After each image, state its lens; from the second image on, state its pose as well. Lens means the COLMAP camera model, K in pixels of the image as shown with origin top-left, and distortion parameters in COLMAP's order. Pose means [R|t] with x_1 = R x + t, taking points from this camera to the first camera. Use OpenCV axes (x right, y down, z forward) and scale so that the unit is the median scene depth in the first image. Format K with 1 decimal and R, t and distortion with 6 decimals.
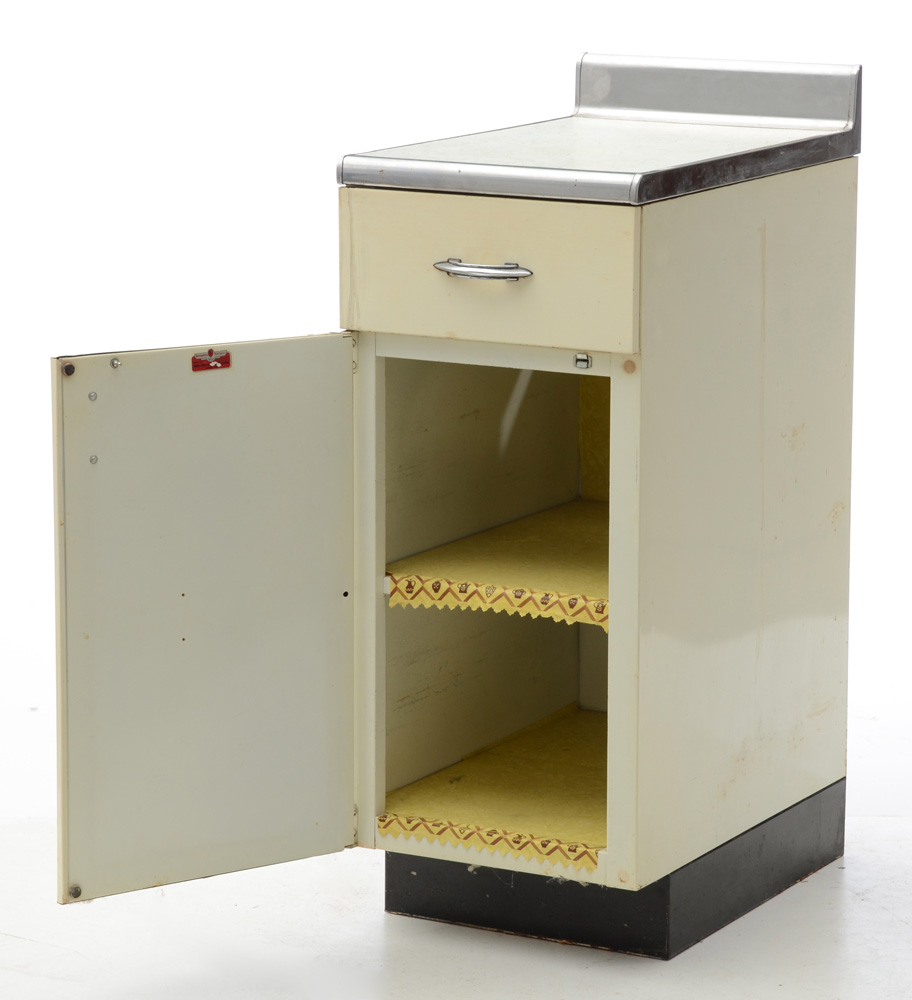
lens RADIAL K [[3904.4, 0, 578.6], [0, 3904.4, 494.0], [0, 0, 1]] dist [0.154600, 34.222466]
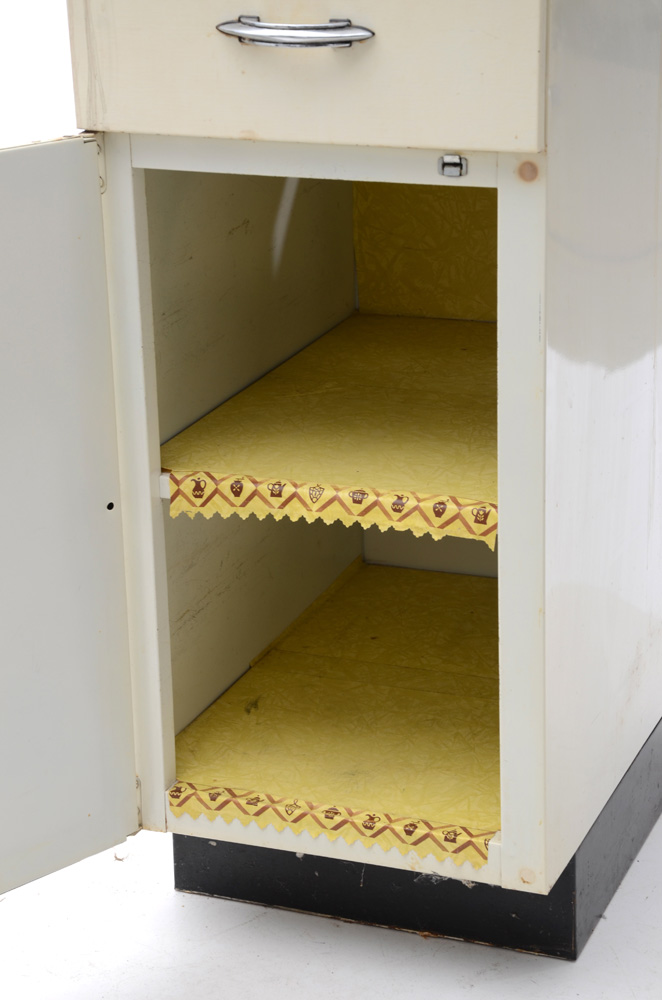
lens RADIAL K [[2415.5, 0, 331.0], [0, 2415.5, 500.0], [0, 0, 1]] dist [0.568720, 0.624609]
pose [[0.992895, -0.068739, 0.097132, -0.063036], [0.053581, 0.987104, 0.150850, -0.040783], [-0.106249, -0.144573, 0.983773, 0.562534]]
